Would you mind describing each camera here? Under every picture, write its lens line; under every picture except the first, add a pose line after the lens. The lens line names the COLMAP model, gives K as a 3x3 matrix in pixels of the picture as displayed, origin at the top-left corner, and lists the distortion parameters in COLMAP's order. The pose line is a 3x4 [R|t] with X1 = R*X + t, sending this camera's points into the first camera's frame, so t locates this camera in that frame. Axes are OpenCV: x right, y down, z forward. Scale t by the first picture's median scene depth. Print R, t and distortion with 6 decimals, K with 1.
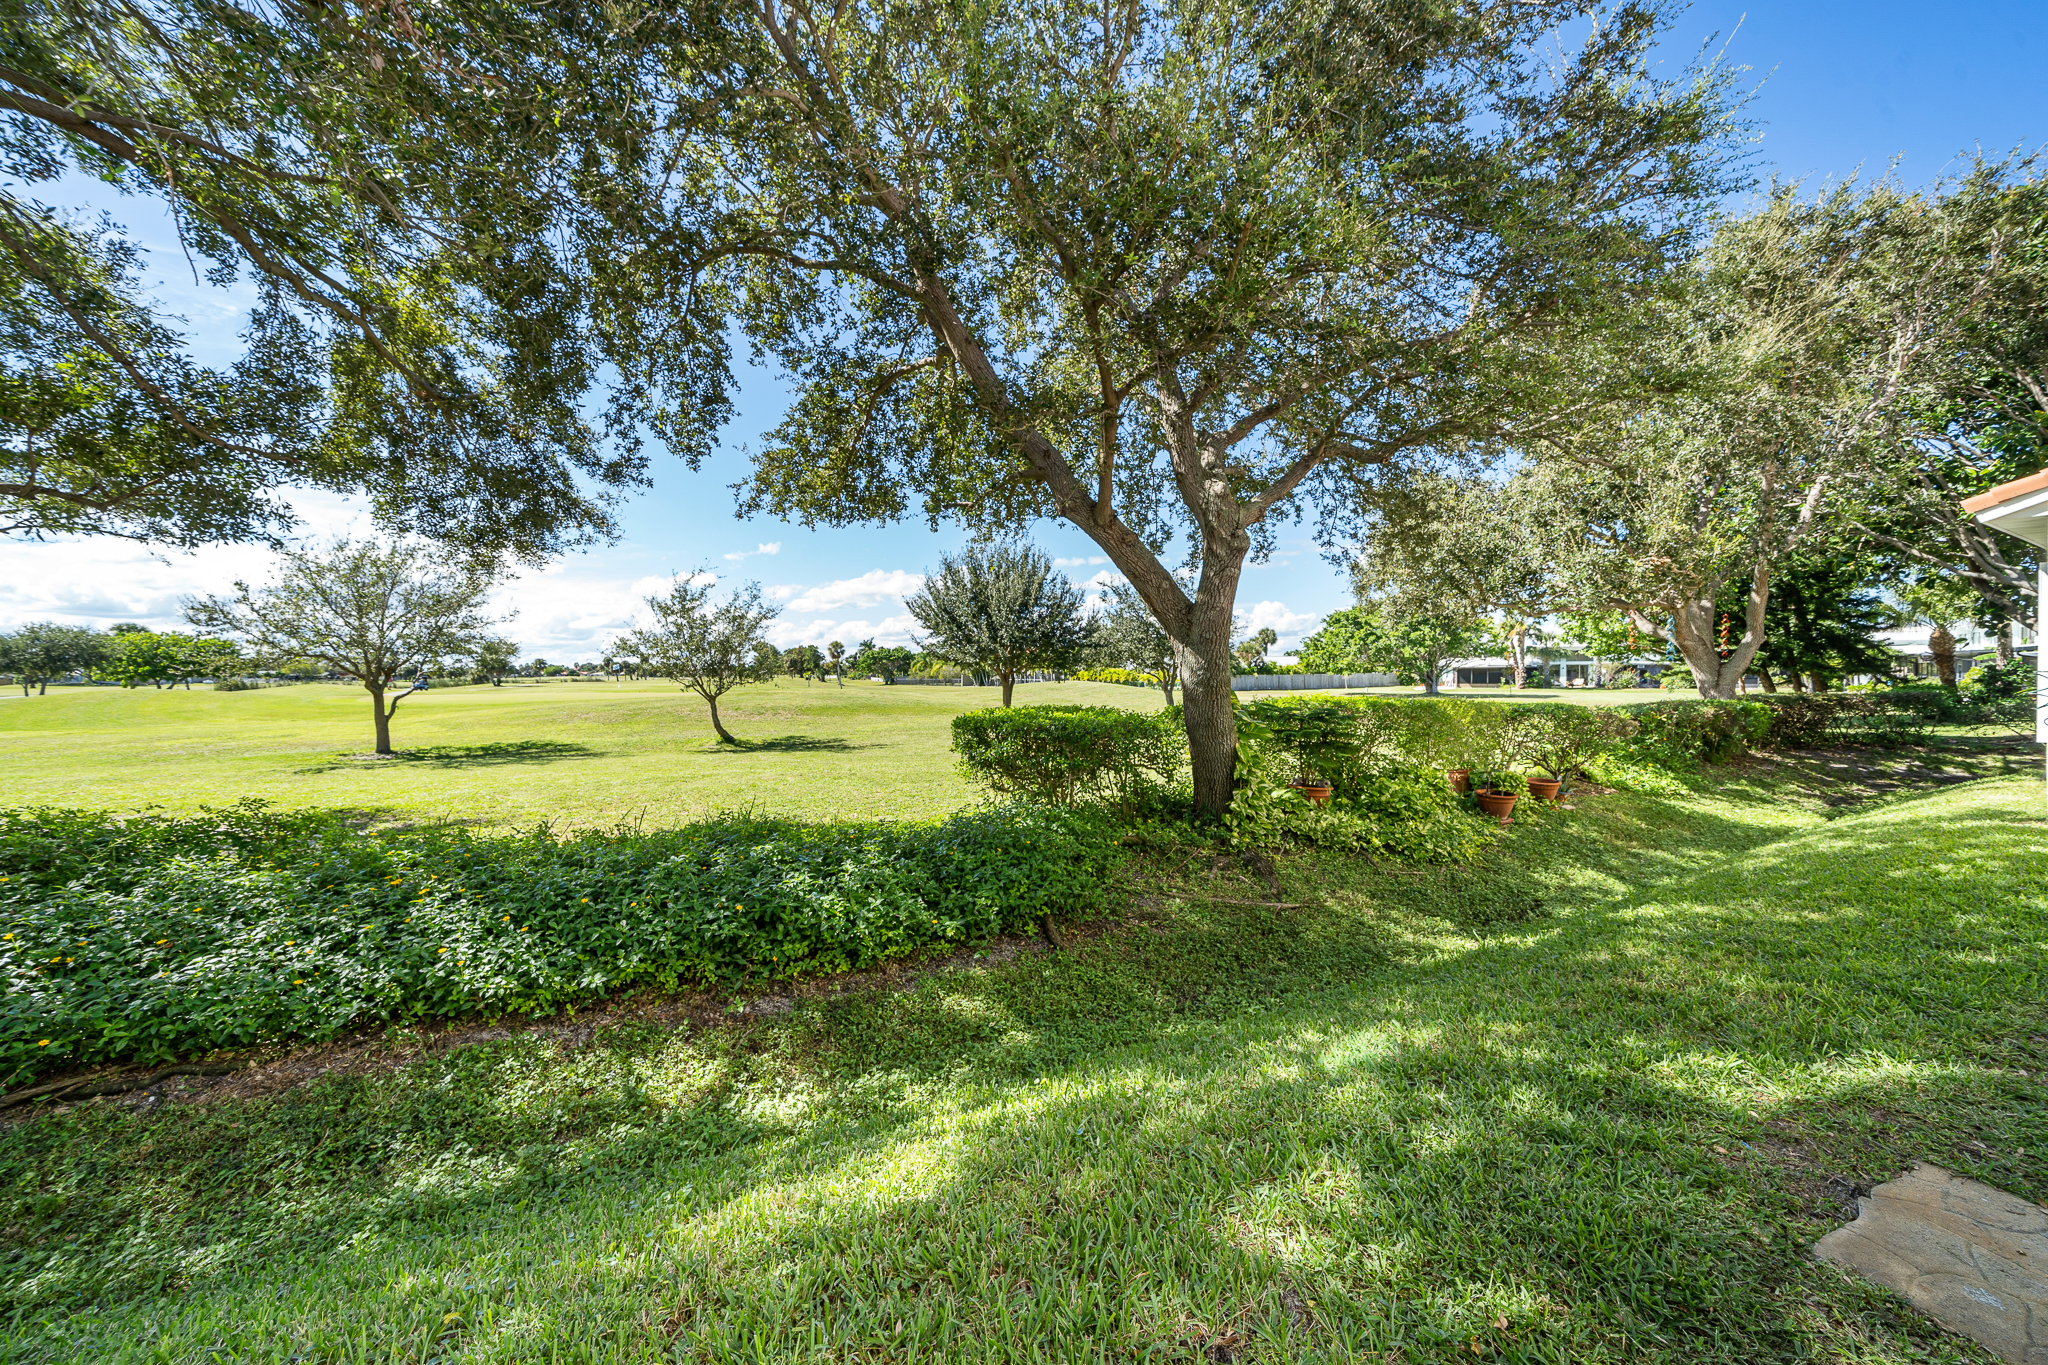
lens RADIAL K [[709.9, 0, 1024.0], [0, 709.9, 682.5], [0, 0, 1]] dist [-0.000563, 0.006176]
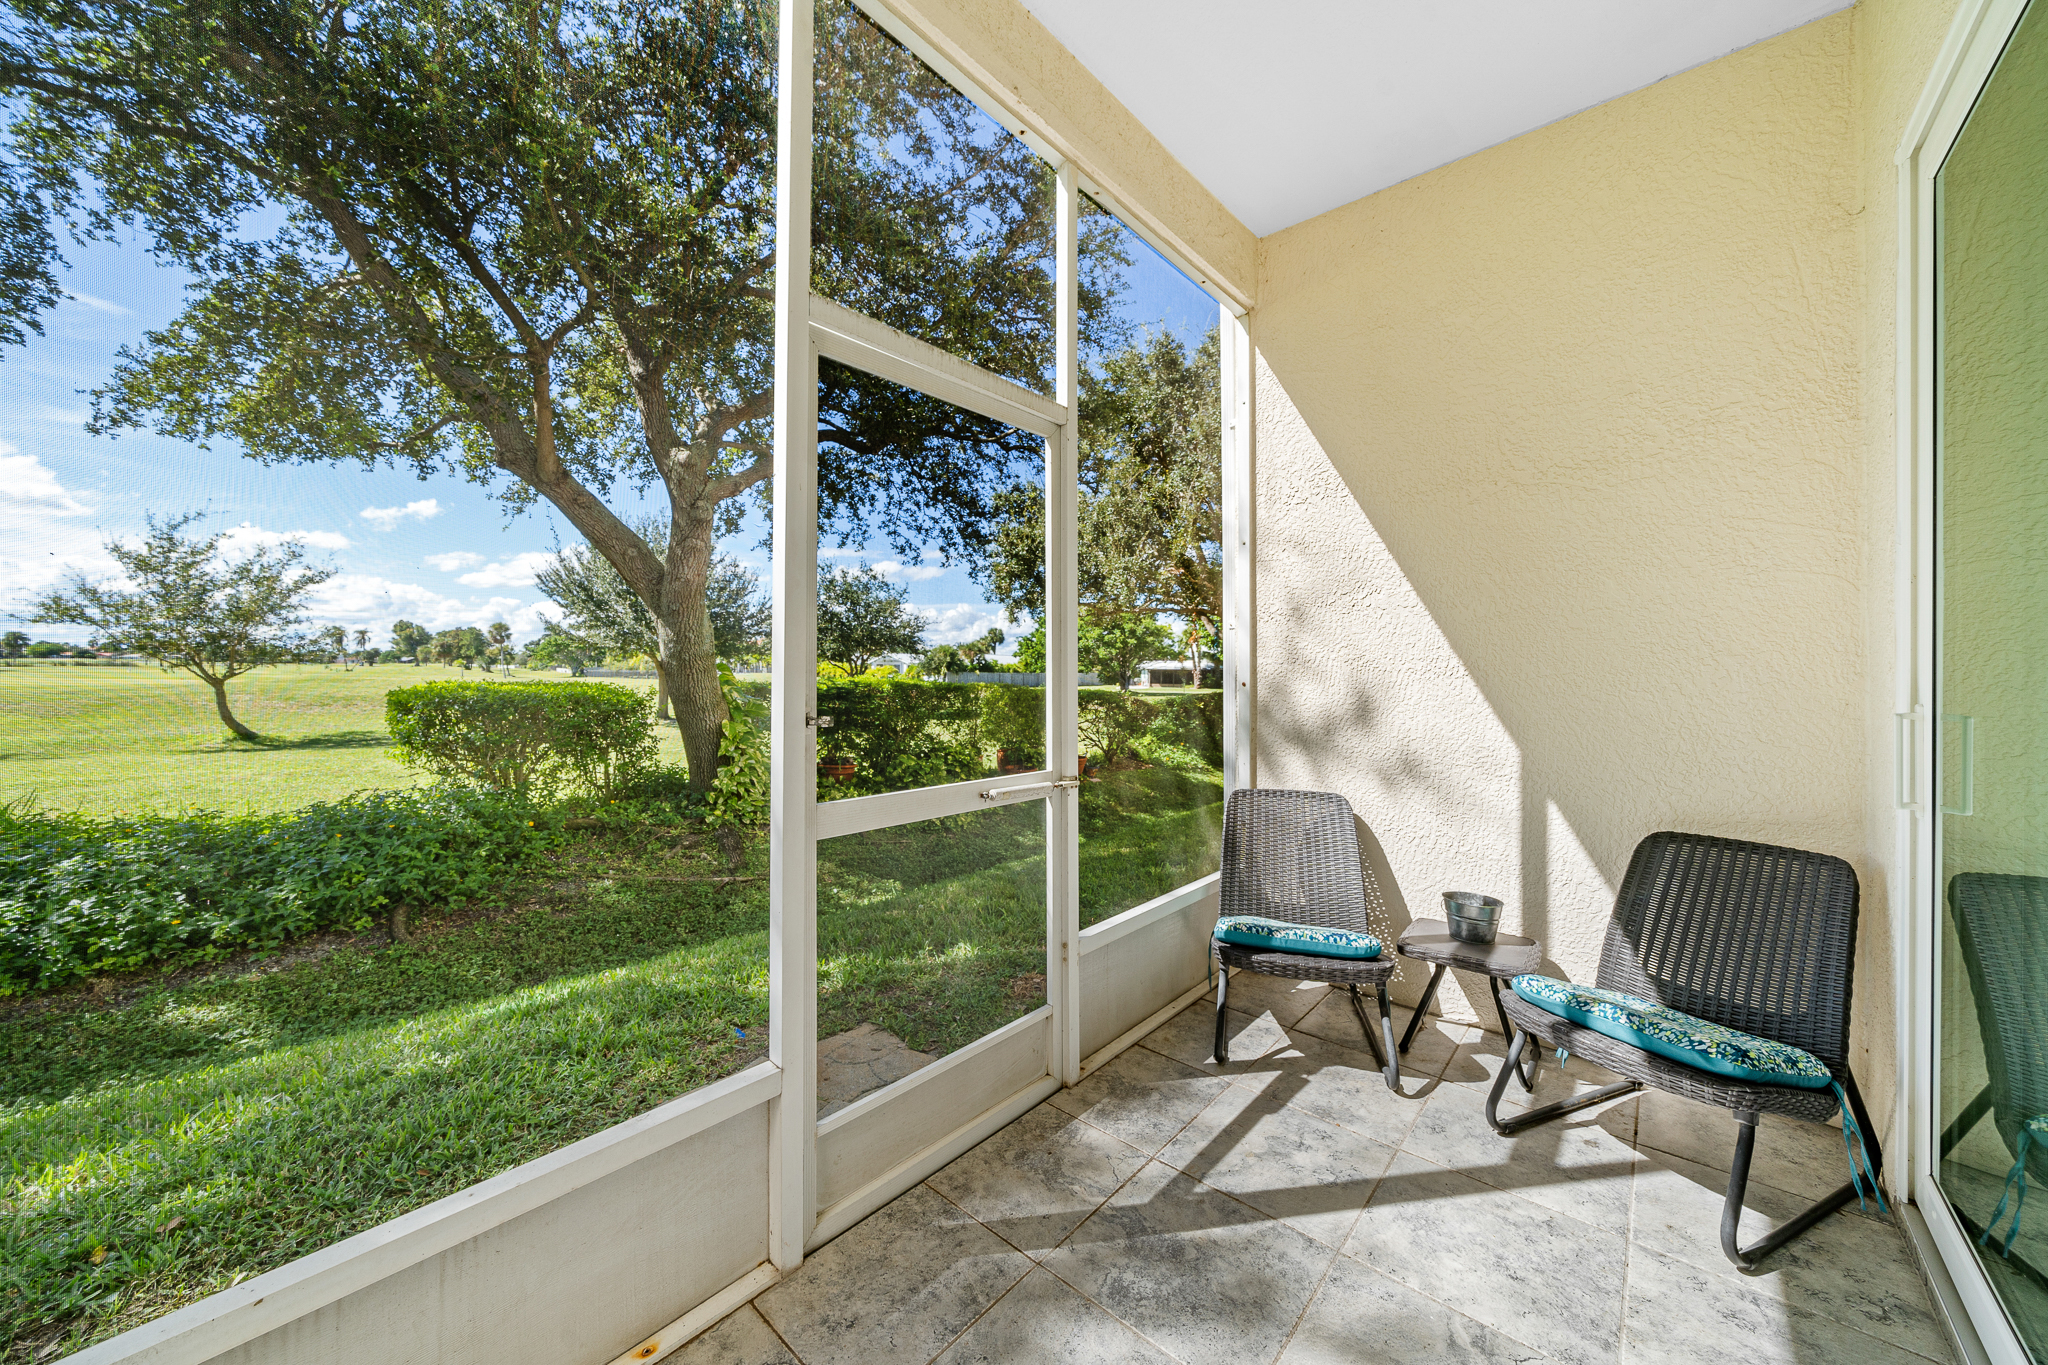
lens RADIAL K [[730.9, 0, 1014.3], [0, 730.9, 665.5], [0, 0, 1]] dist [-0.001947, -0.000191]
pose [[0.943360, 0.021973, 0.331041, 0.127670], [-0.015366, 0.999627, -0.022564, 0.010203], [-0.331414, 0.016200, 0.943346, -0.033623]]
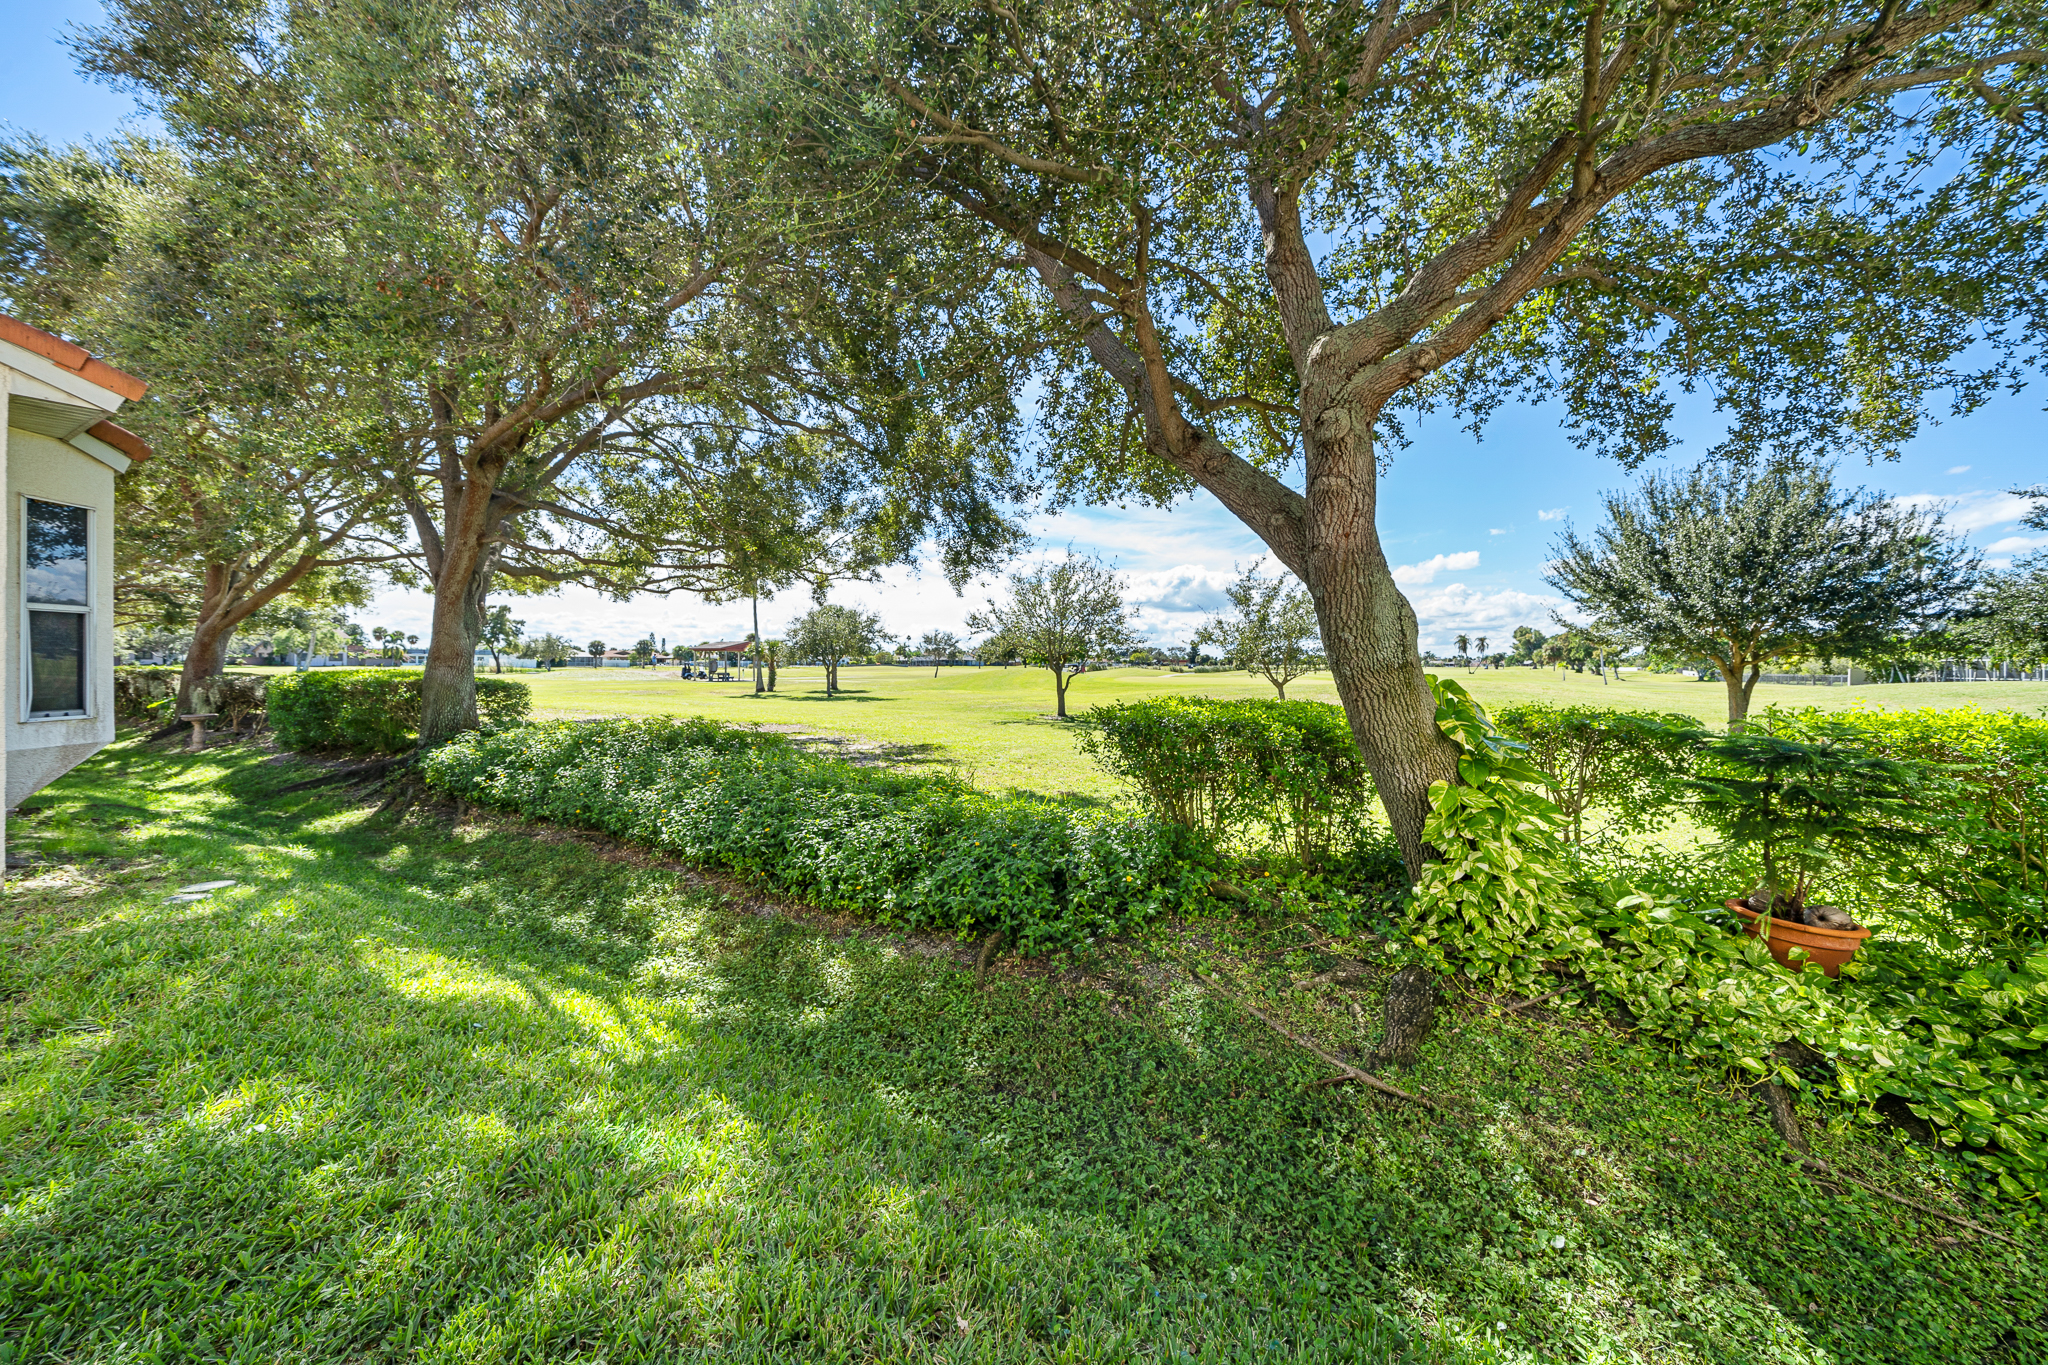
lens RADIAL K [[708.8, 0, 1009.1], [0, 708.8, 672.0], [0, 0, 1]] dist [-0.002236, -0.000272]
pose [[0.544781, 0.019941, -0.838341, 0.217247], [-0.019860, 0.999744, 0.010874, 0.000399], [0.838343, 0.010725, 0.545038, 0.153425]]
